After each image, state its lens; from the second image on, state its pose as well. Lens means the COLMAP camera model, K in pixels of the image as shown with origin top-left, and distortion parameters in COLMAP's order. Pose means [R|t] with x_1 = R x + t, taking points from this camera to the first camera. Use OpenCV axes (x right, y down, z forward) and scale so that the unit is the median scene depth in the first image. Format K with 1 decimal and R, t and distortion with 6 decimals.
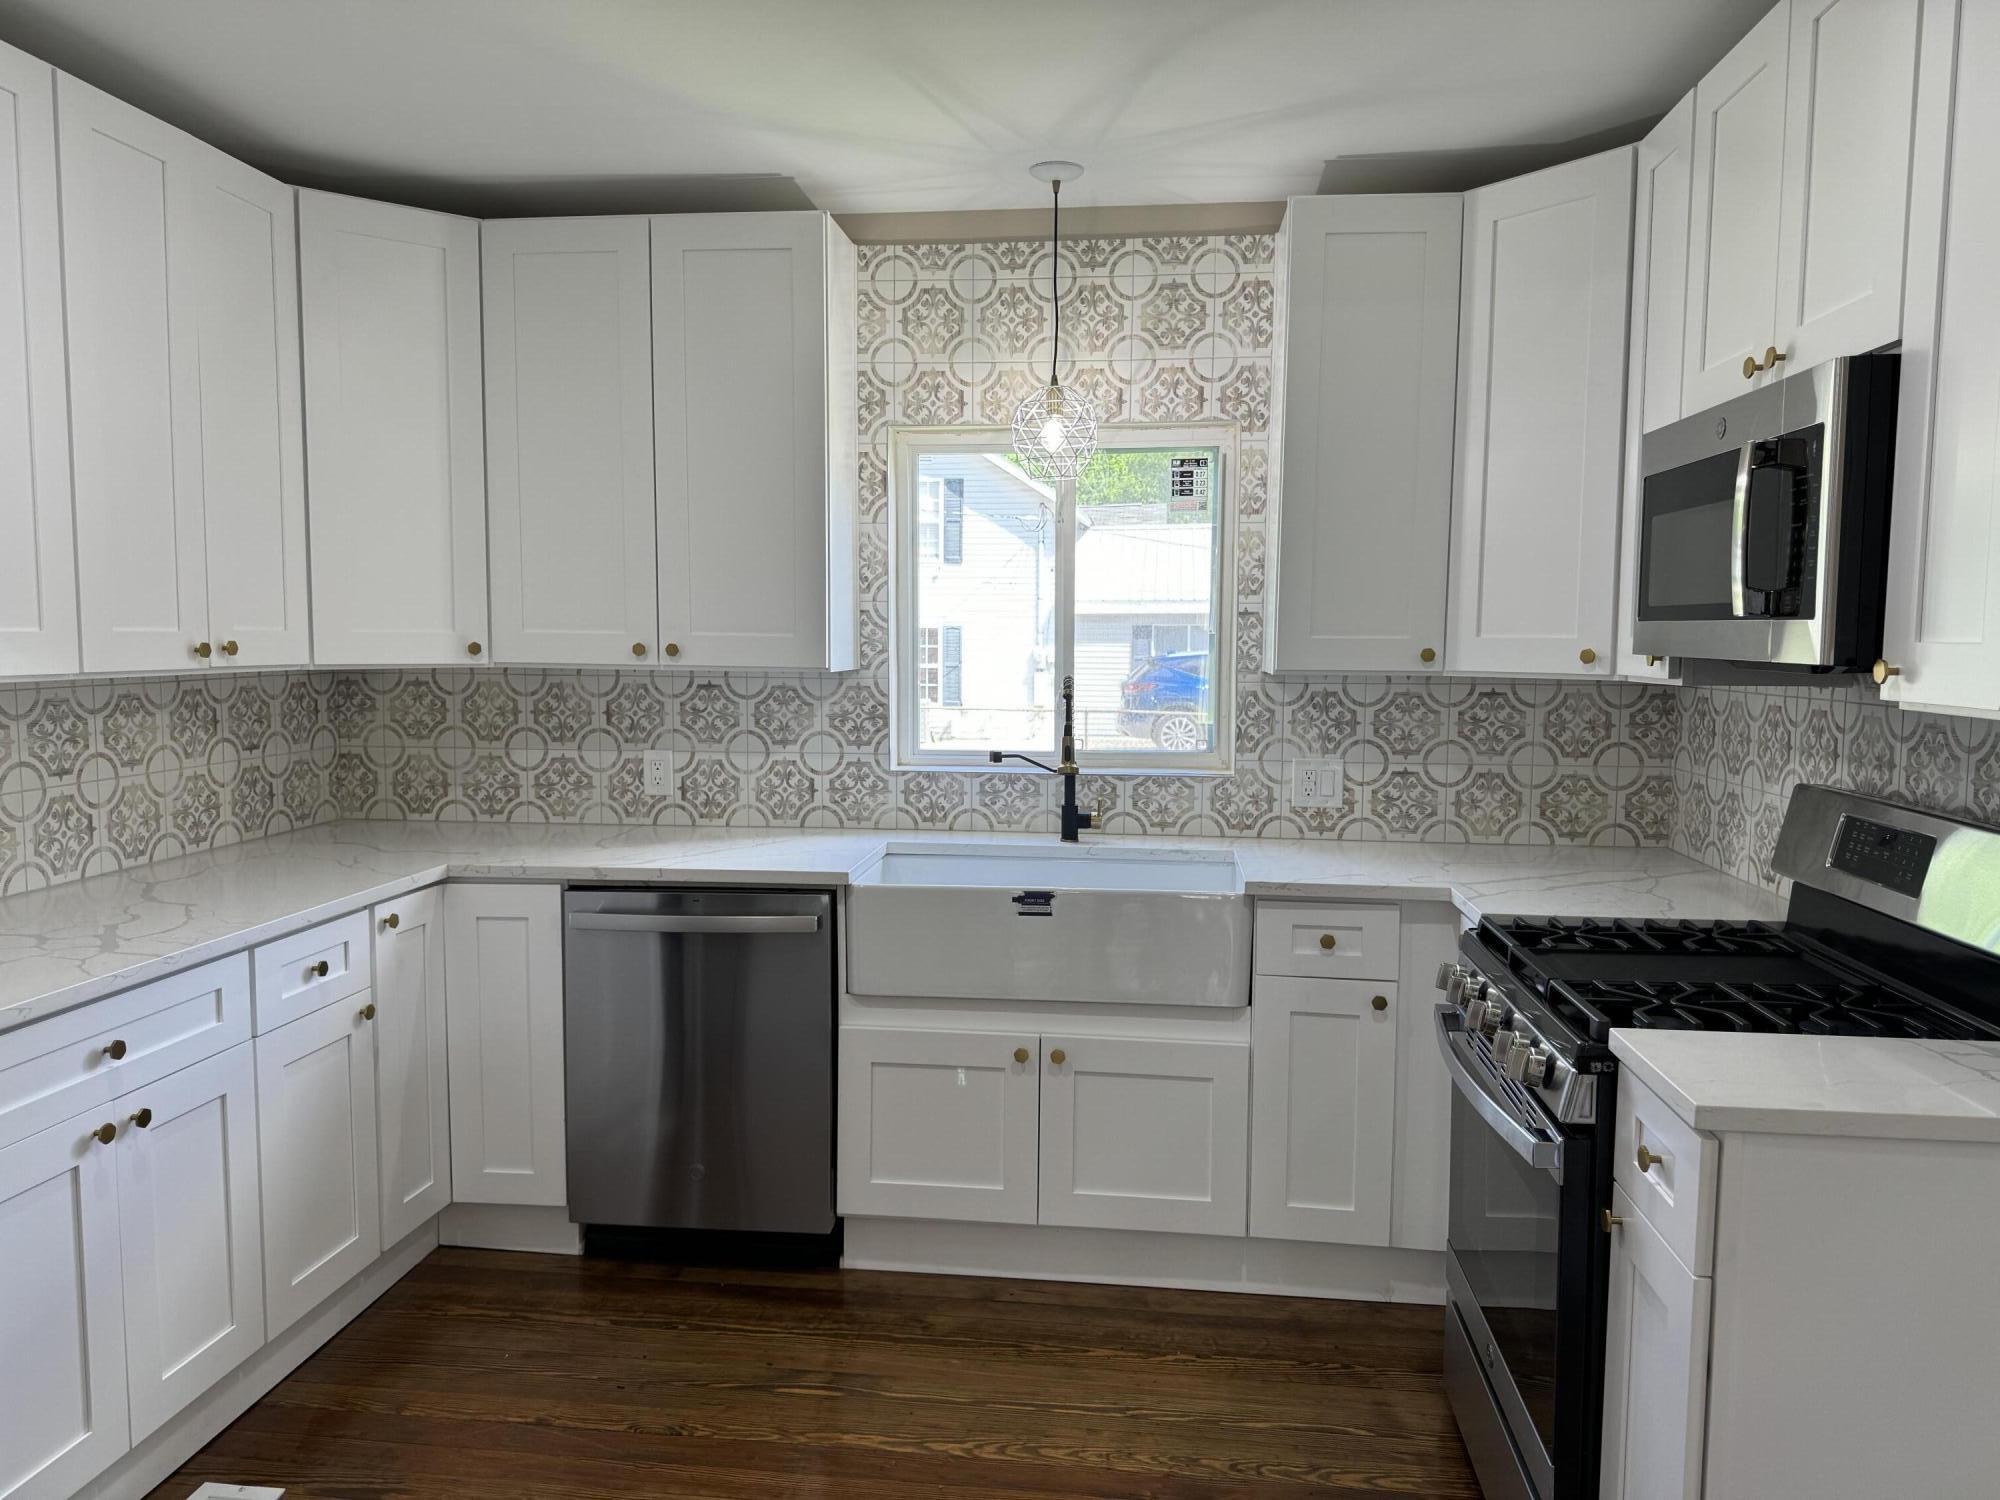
lens RADIAL K [[1425.6, 0, 990.3], [0, 1425.6, 763.2], [0, 0, 1]] dist [0.142040, -0.283264]
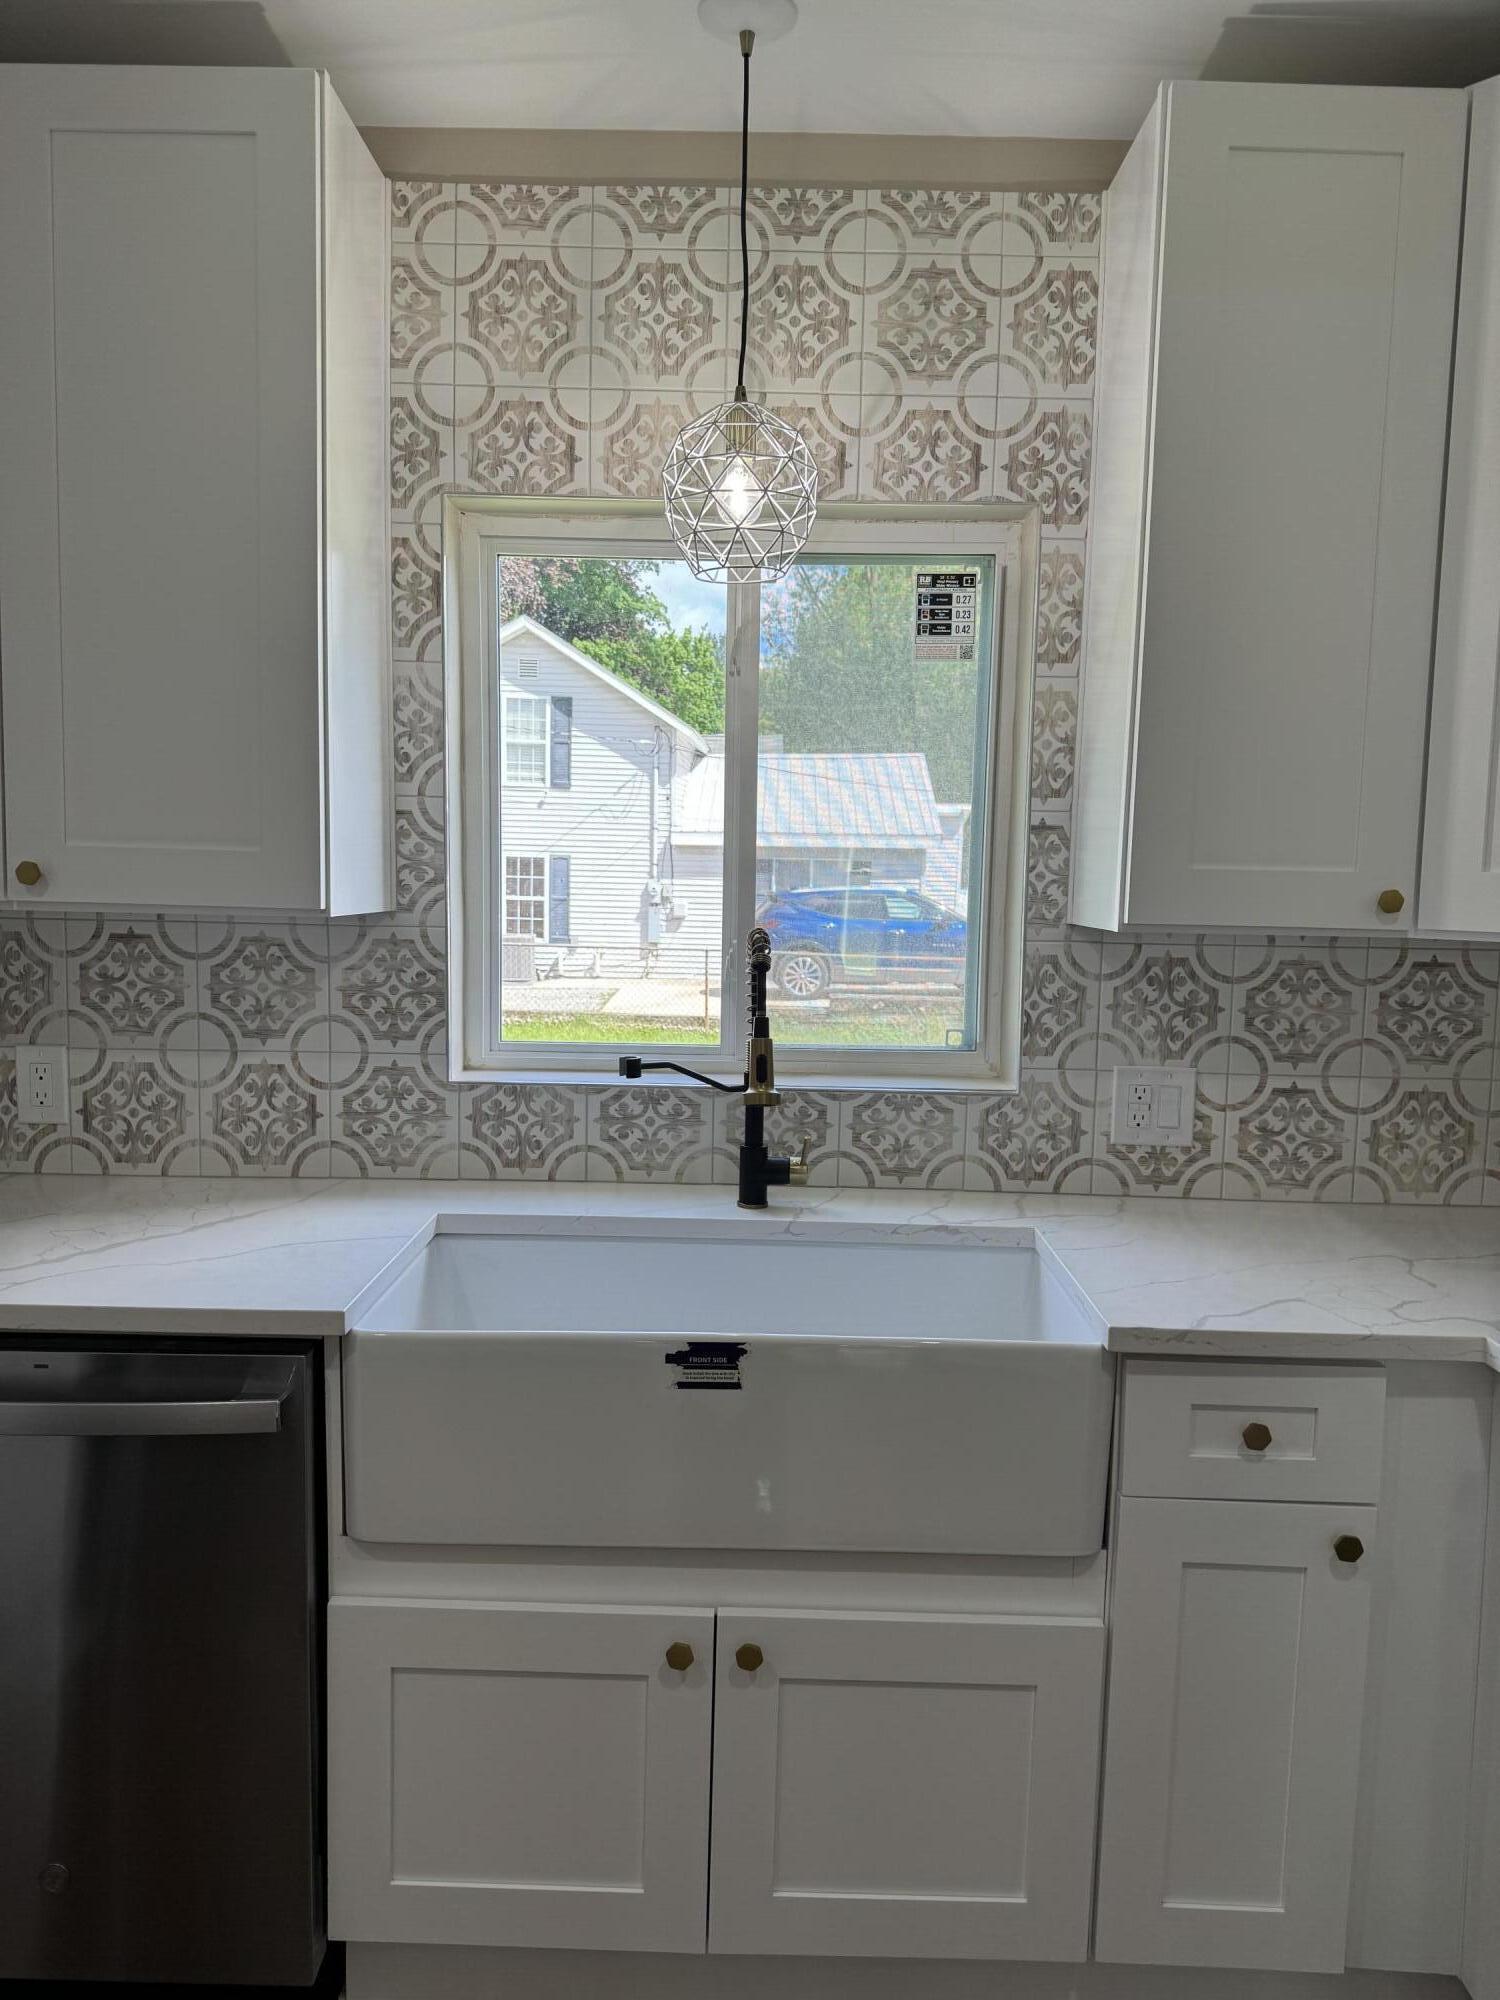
lens RADIAL K [[1425.6, 0, 750.0], [0, 1425.6, 1000.0], [0, 0, 1]] dist [0.142040, -0.283264]
pose [[0.994417, 0.005141, 0.105392, -0.008645], [-0.005371, 0.999984, 0.001893, -0.031940], [-0.105381, -0.002448, 0.994429, 0.406105]]
